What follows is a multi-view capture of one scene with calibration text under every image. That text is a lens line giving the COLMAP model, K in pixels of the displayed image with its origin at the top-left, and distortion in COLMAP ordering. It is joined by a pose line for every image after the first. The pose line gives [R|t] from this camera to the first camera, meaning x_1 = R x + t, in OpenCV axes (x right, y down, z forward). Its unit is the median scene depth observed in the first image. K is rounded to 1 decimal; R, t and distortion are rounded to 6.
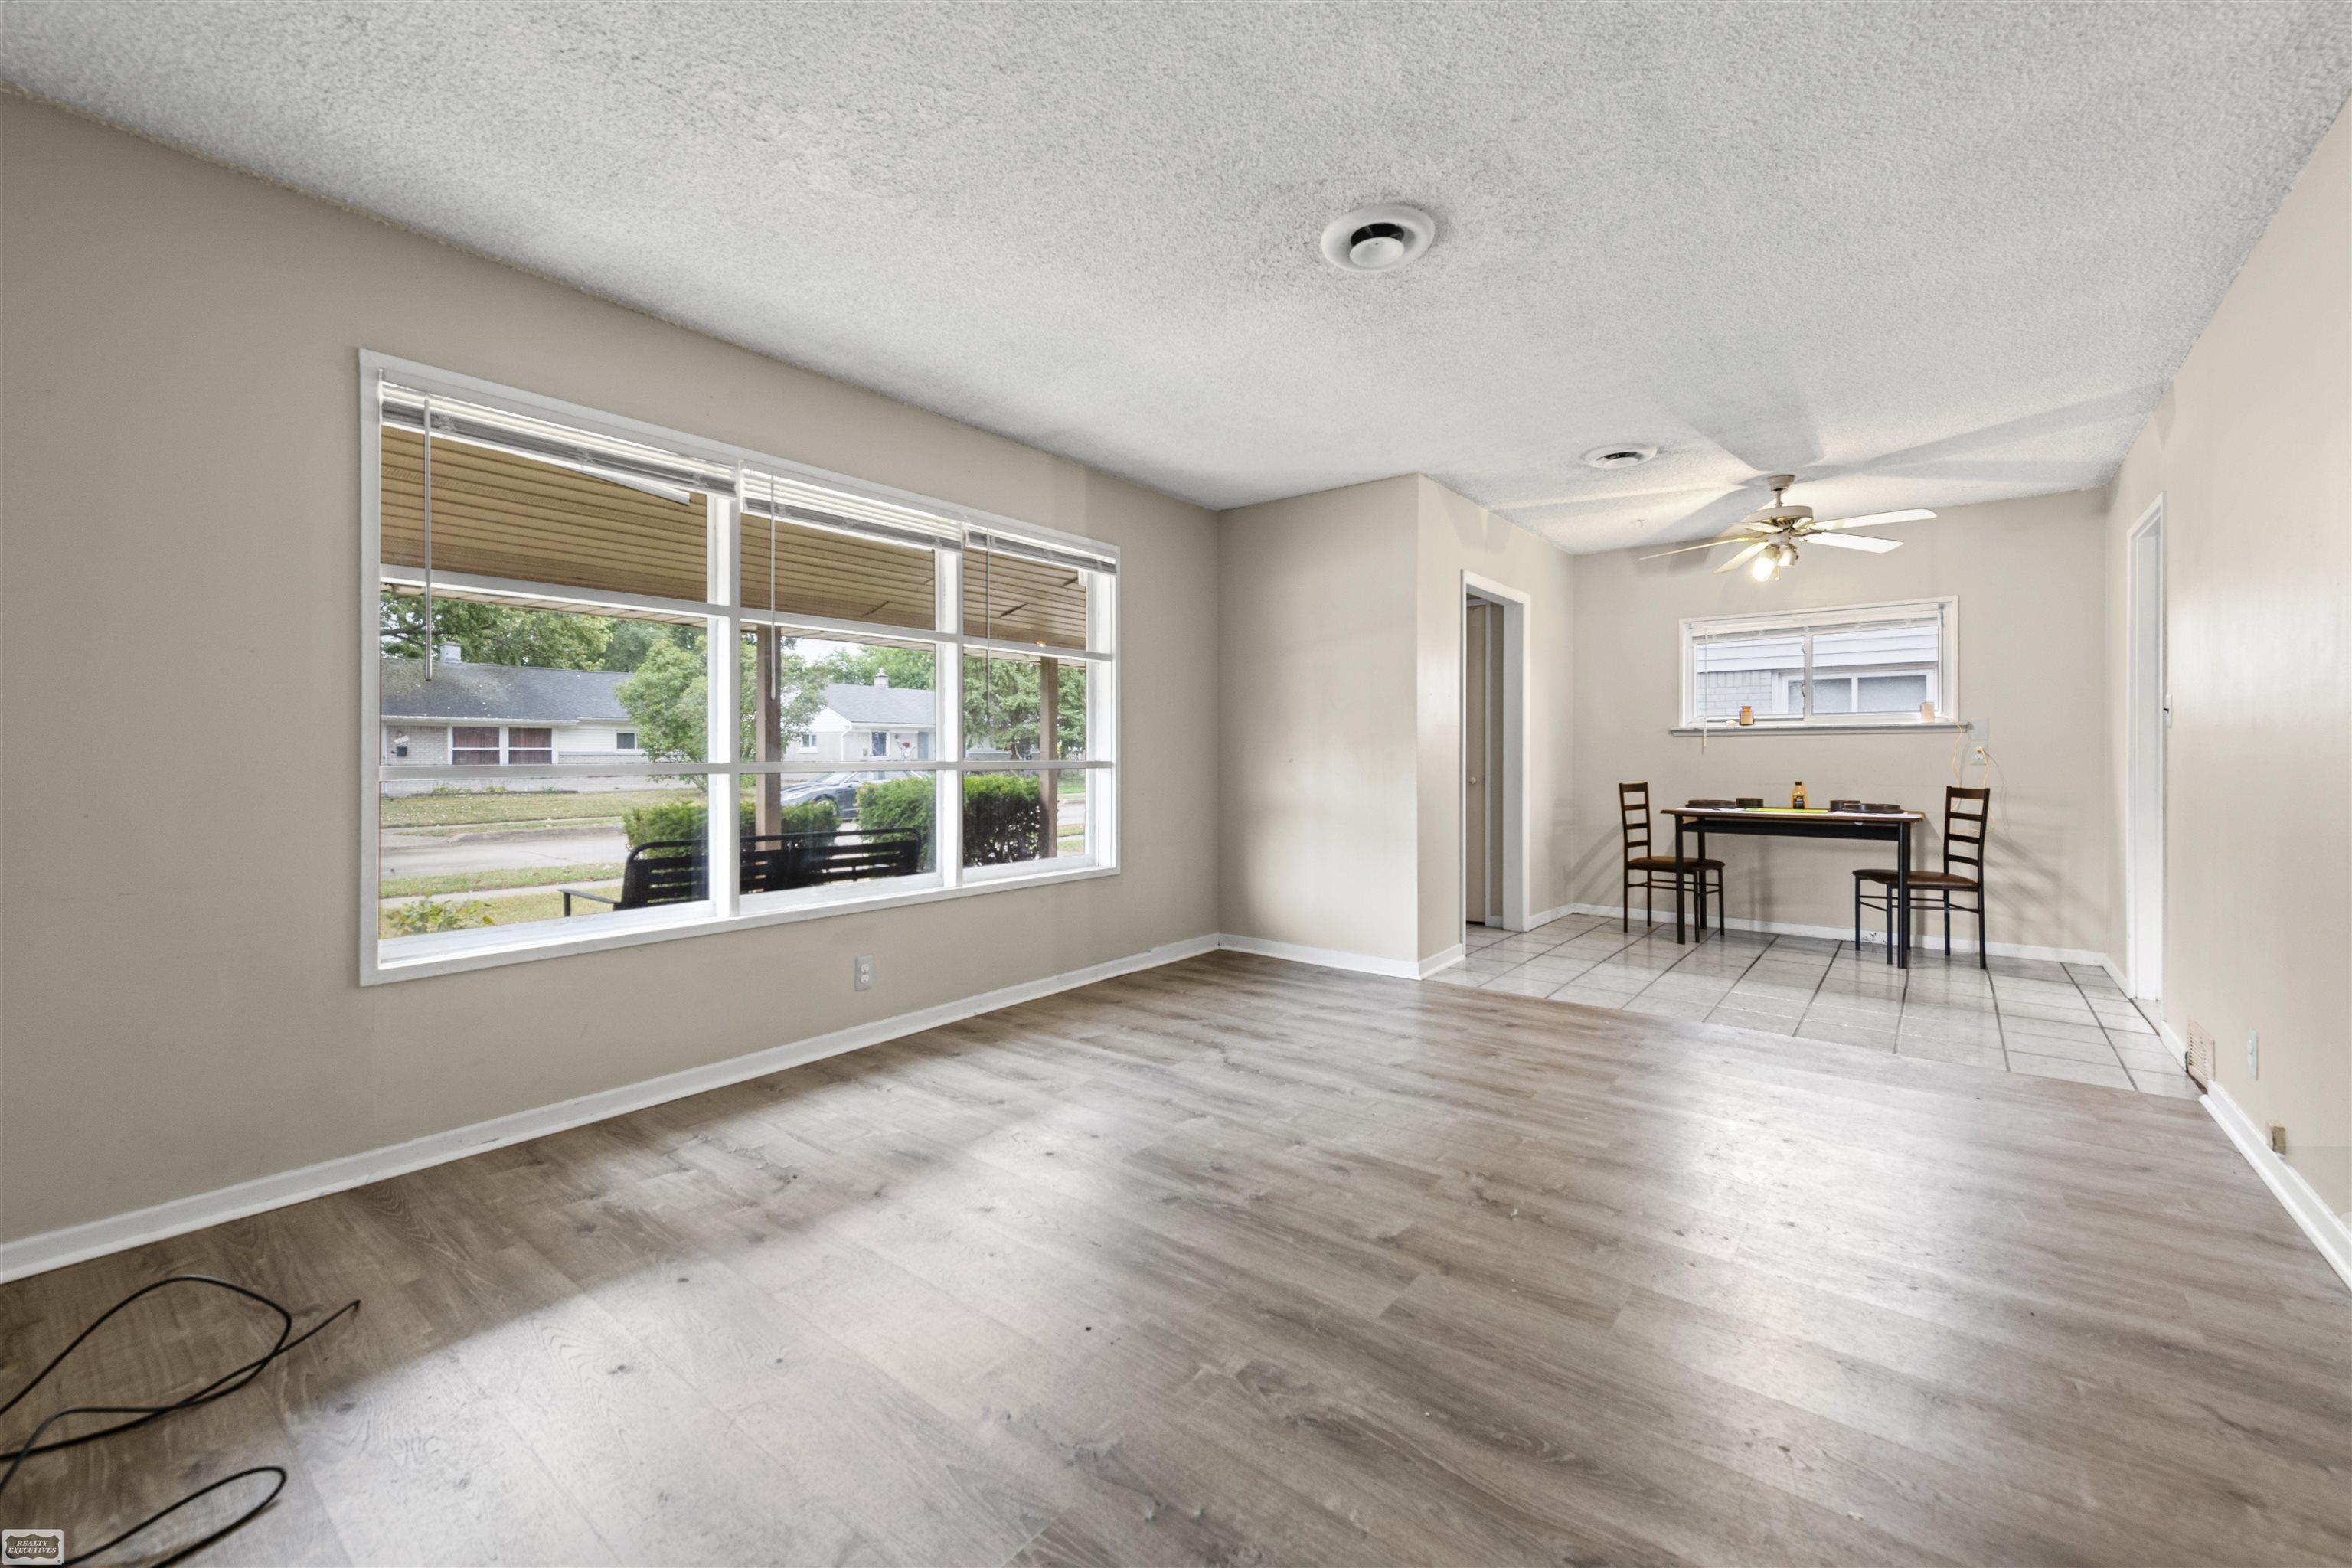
lens RADIAL K [[940.0, 0, 1192.9], [0, 940.0, 770.7], [0, 0, 1]] dist [0.015528, -0.000718]
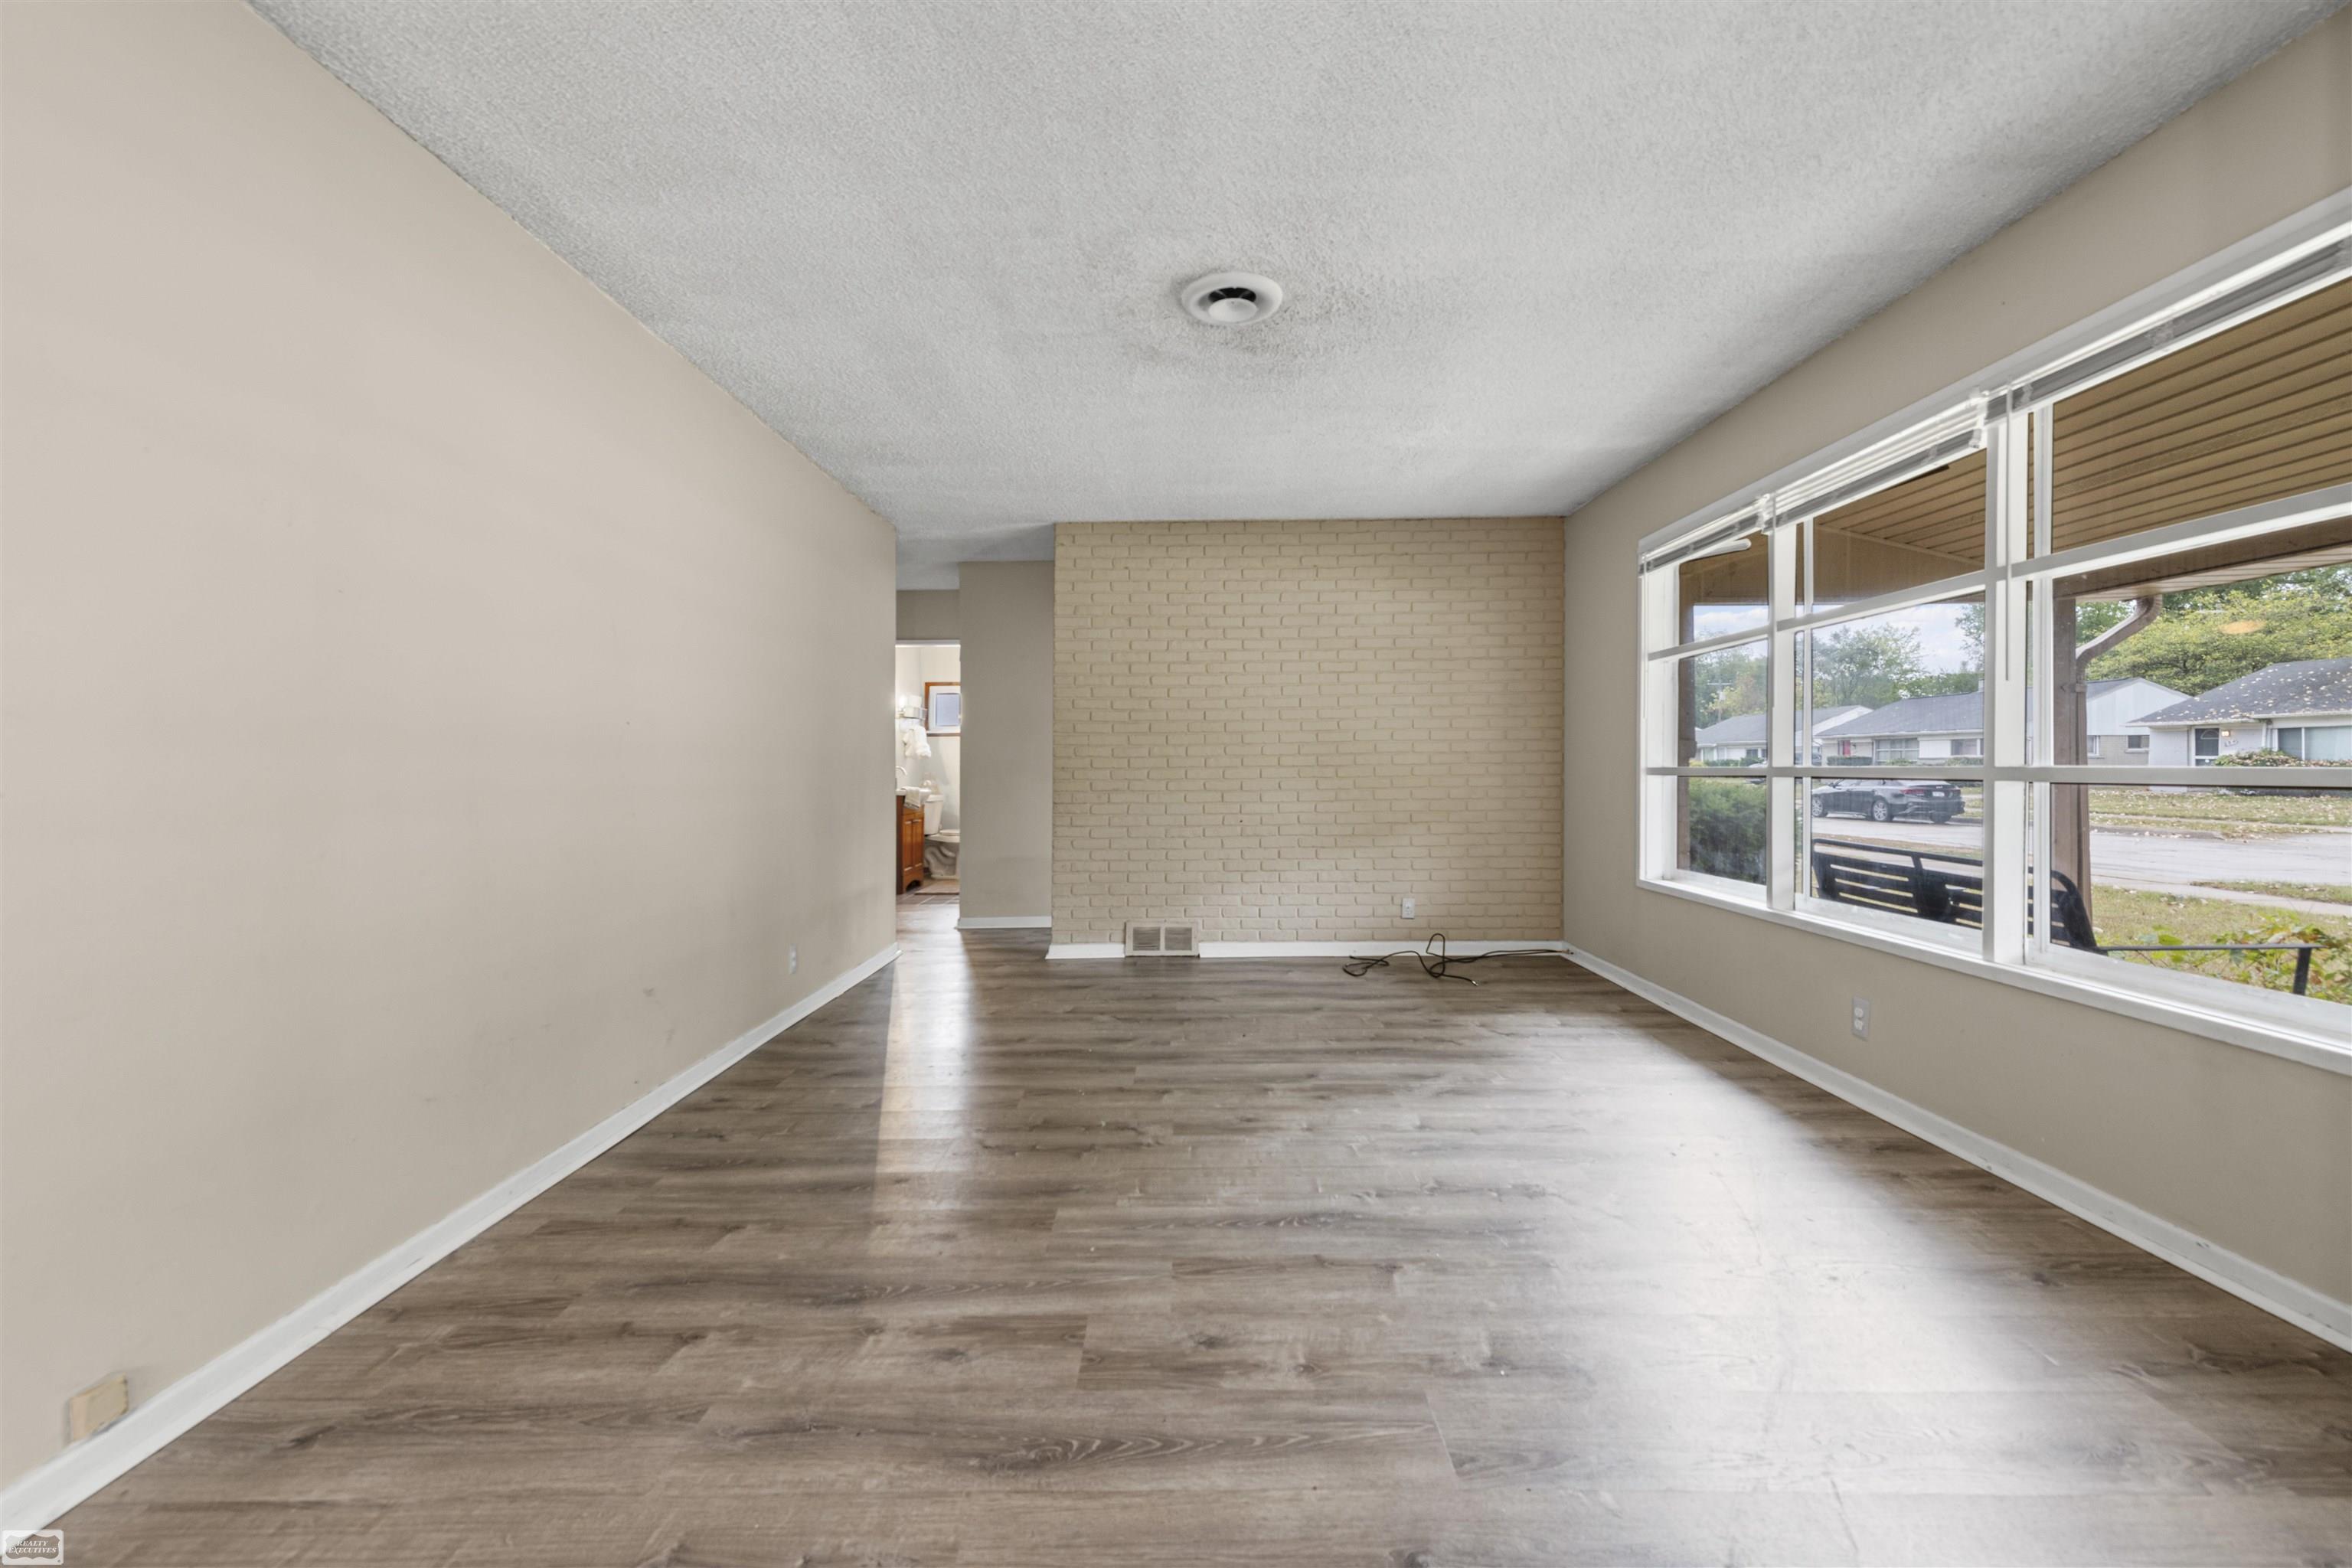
lens RADIAL K [[940.0, 0, 1178.9], [0, 940.0, 766.8], [0, 0, 1]] dist [0.015528, -0.000718]
pose [[-0.792746, 0.010389, -0.609464, 0.866679], [0.001397, 0.999883, 0.015227, -0.032482], [0.609551, 0.011220, -0.792668, 1.734343]]
